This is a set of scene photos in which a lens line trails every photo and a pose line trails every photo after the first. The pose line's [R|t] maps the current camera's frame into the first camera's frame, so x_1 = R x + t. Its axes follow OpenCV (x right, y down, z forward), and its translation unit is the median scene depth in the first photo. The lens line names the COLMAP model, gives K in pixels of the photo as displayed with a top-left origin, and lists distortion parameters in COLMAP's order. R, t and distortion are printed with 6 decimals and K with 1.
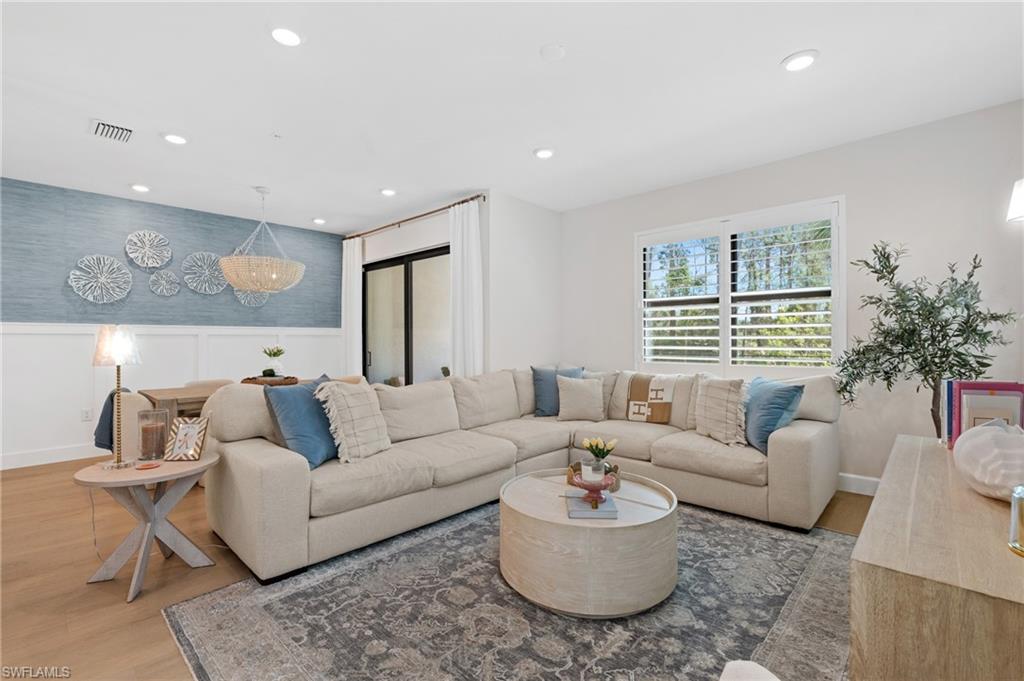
lens RADIAL K [[458.2, 0, 512.0], [0, 458.2, 340.5], [0, 0, 1]] dist [-0.003089, 0.000021]
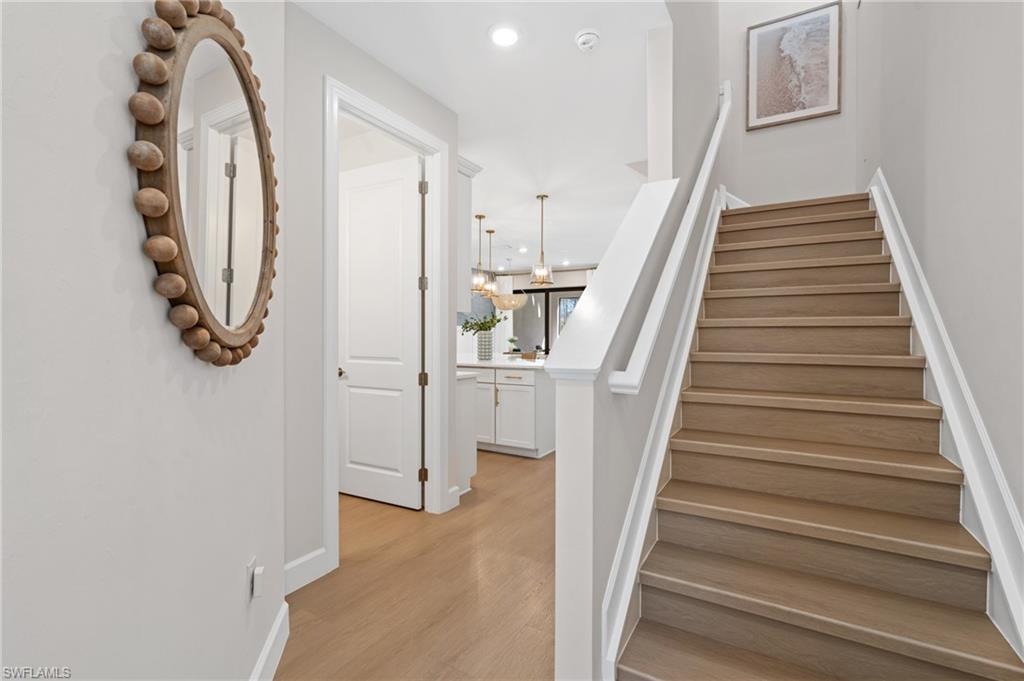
lens RADIAL K [[458.2, 0, 512.0], [0, 458.2, 340.5], [0, 0, 1]] dist [-0.003089, 0.000021]
pose [[0.975454, 0.003663, 0.220173, -1.150926], [-0.006496, 0.999905, 0.012142, 0.004302], [-0.220108, -0.013274, 0.975385, -1.162772]]
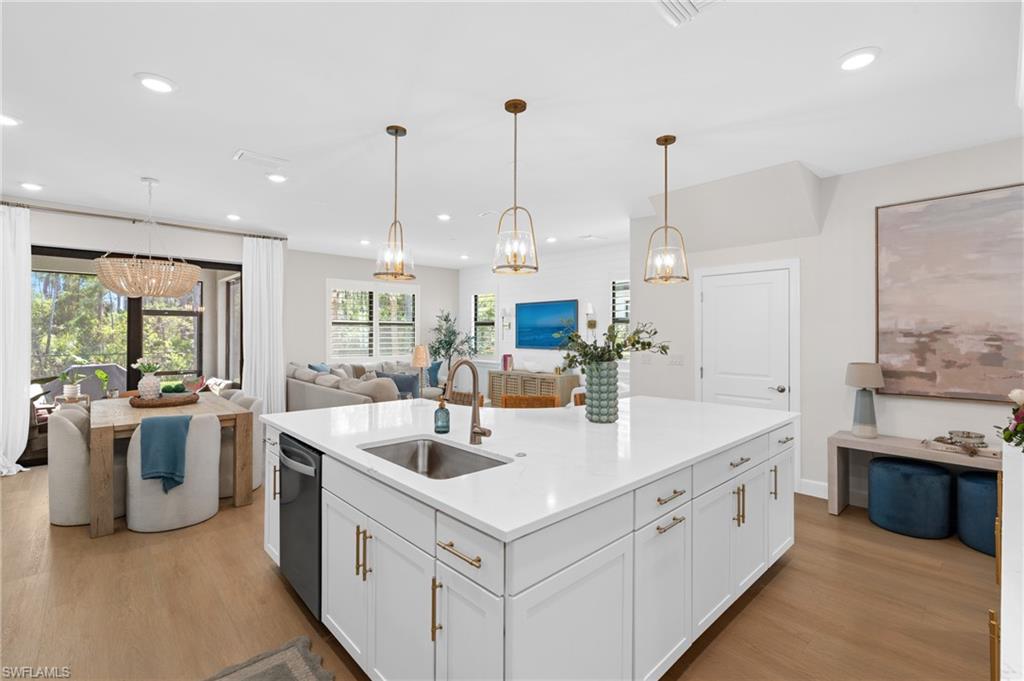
lens RADIAL K [[460.3, 0, 512.8], [0, 460.3, 334.1], [0, 0, 1]] dist [-0.004249, 0.000137]
pose [[0.068020, 0.003701, 0.997677, -1.603506], [-0.003333, 0.999988, -0.003482, -0.043567], [-0.997678, -0.003088, 0.068031, 0.292732]]
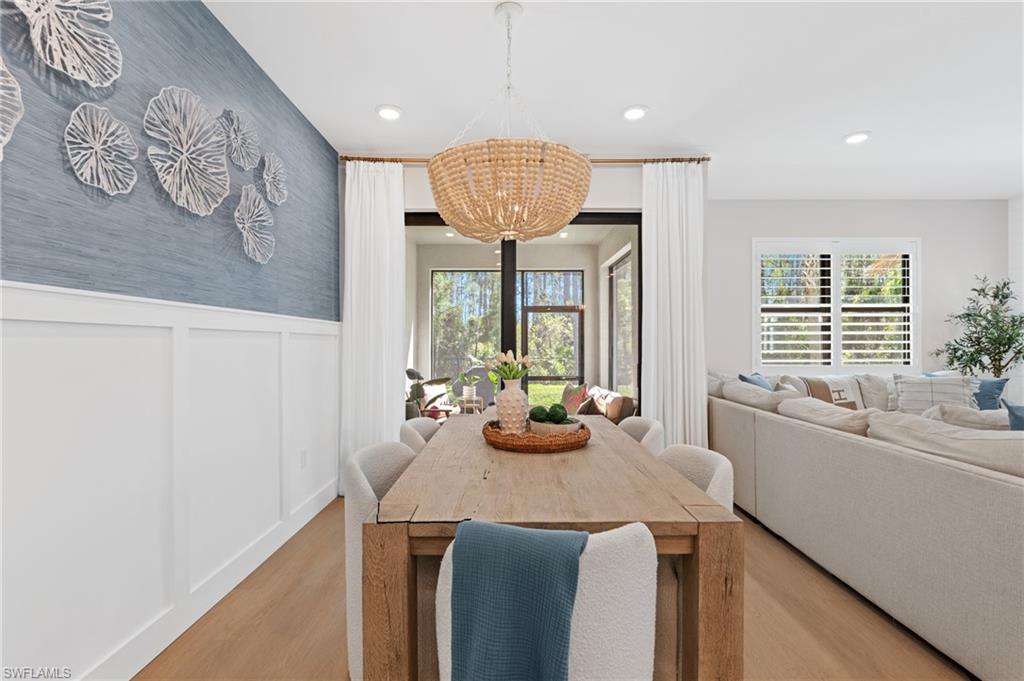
lens RADIAL K [[464.6, 0, 513.5], [0, 464.6, 345.2], [0, 0, 1]] dist [-0.001729, -0.000074]
pose [[0.719305, -0.000289, 0.694694, -1.011514], [0.000586, 1.000000, -0.000191, 0.001591], [-0.694694, 0.000545, 0.719305, 0.777878]]
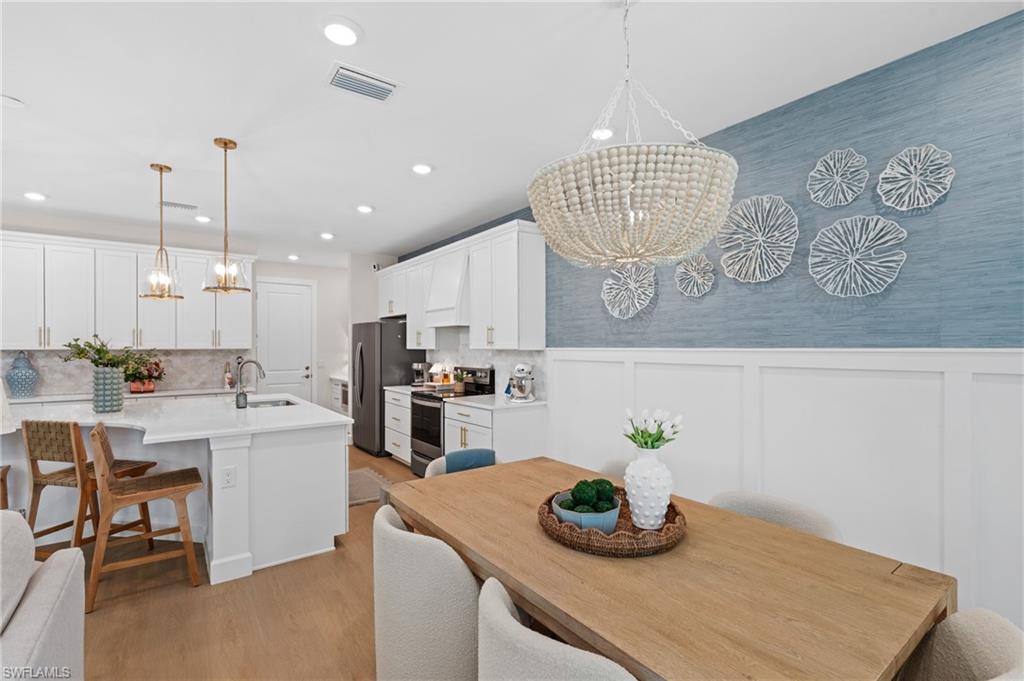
lens RADIAL K [[464.6, 0, 513.5], [0, 464.6, 345.2], [0, 0, 1]] dist [-0.001729, -0.000074]
pose [[-0.181415, 0.001206, -0.983406, -0.183602], [0.002443, 0.999997, 0.000776, -0.049407], [0.983404, -0.002261, -0.181418, 1.146463]]
